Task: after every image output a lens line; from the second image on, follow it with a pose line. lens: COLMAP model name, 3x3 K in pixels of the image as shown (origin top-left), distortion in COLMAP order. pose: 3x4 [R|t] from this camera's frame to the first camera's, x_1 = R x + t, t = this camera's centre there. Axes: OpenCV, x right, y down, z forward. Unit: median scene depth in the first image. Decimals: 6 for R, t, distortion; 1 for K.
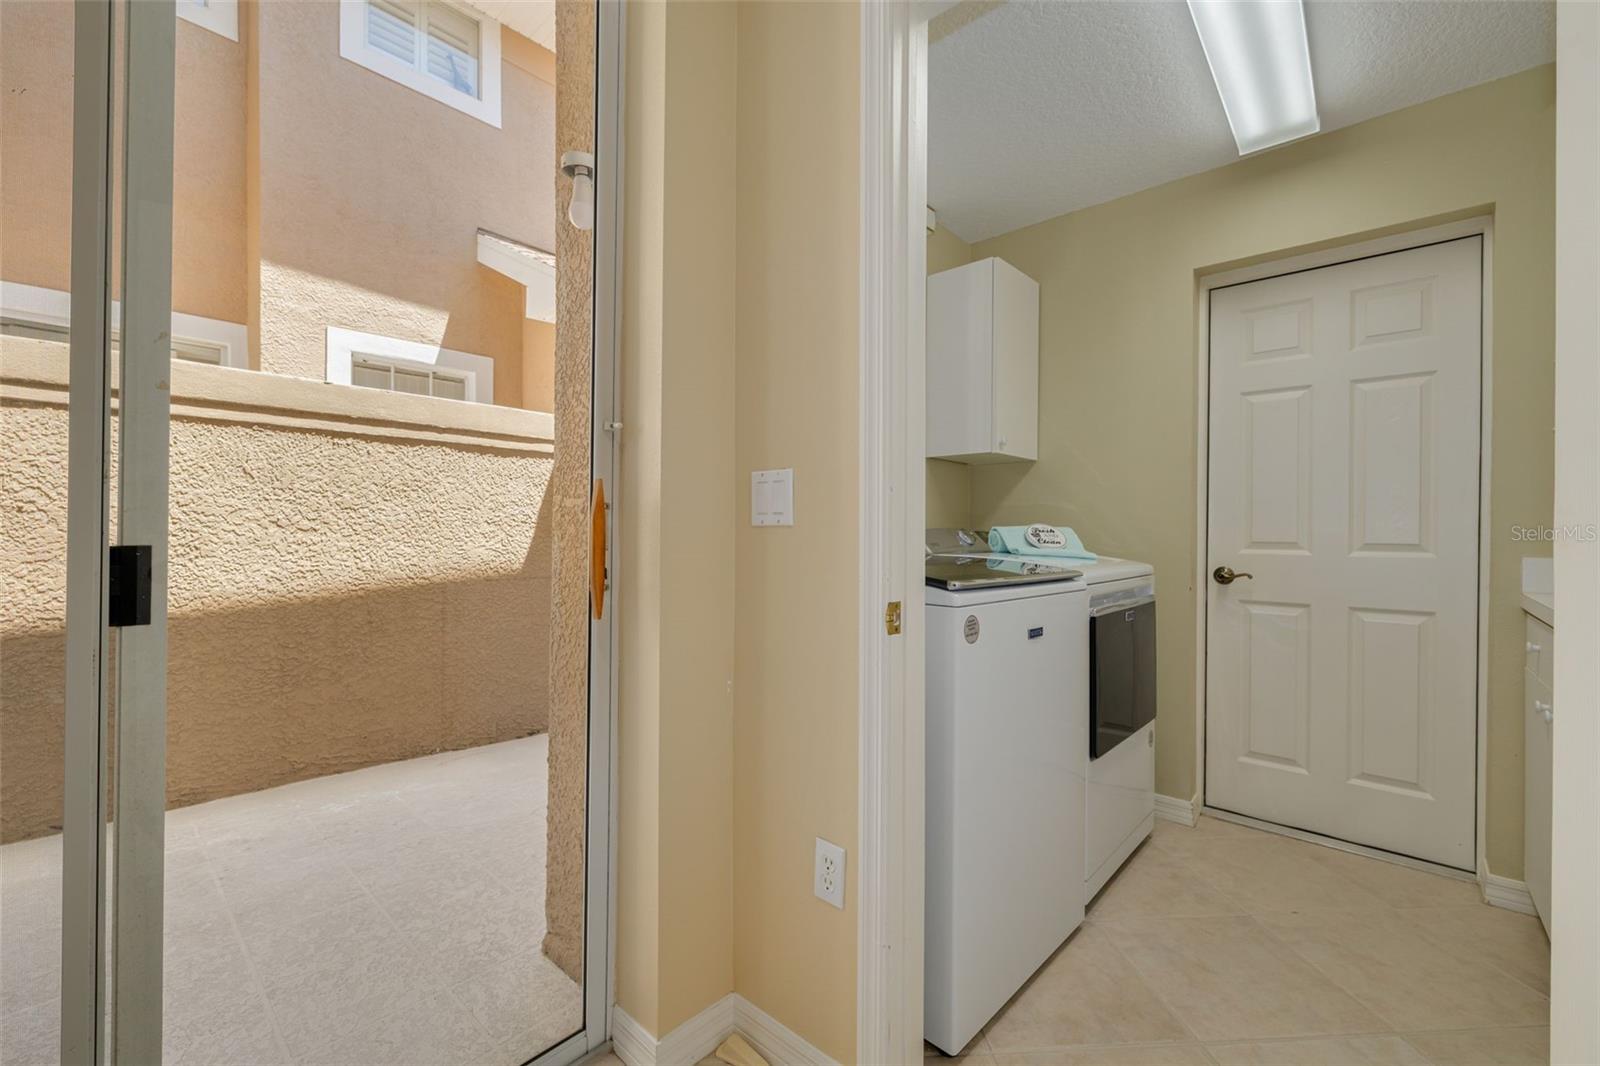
lens RADIAL K [[665.2, 0, 795.8], [0, 665.2, 529.9], [0, 0, 1]] dist [-0.002603, 0.000101]
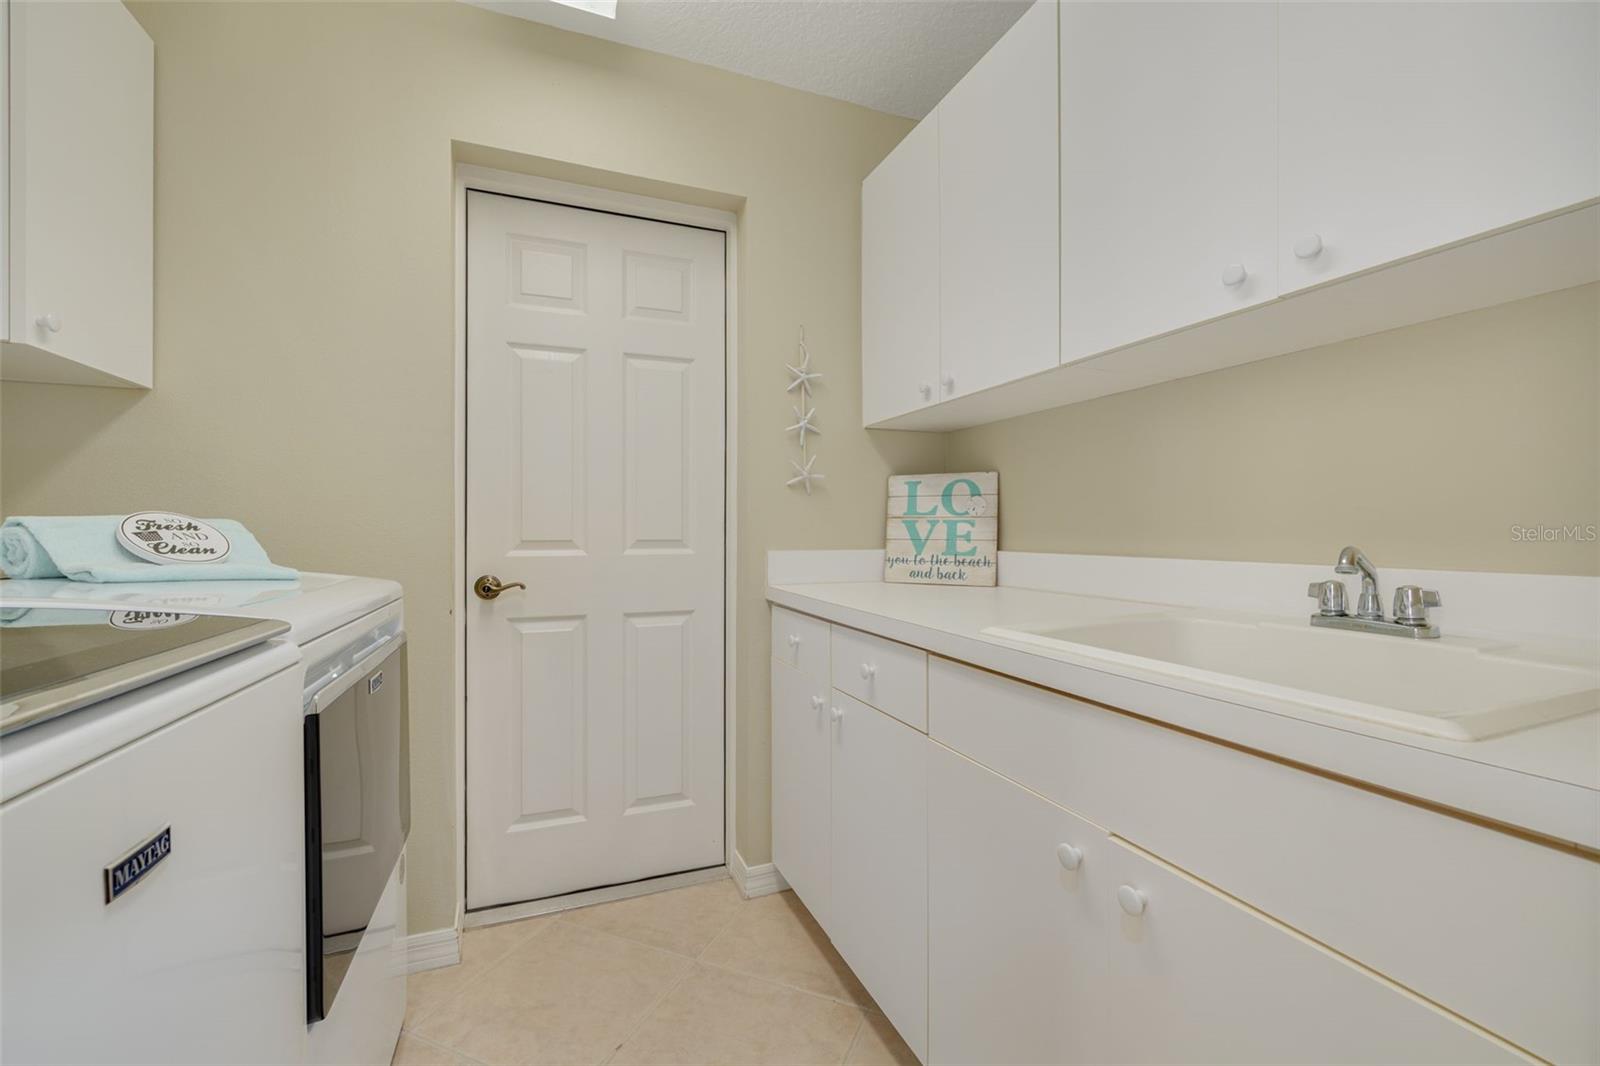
lens RADIAL K [[665.2, 0, 795.8], [0, 665.2, 529.9], [0, 0, 1]] dist [-0.002603, 0.000101]
pose [[0.444459, -0.006224, 0.895777, 0.151769], [0.005928, 0.999974, 0.004006, 0.004749], [-0.895779, 0.003530, 0.444485, 0.402878]]
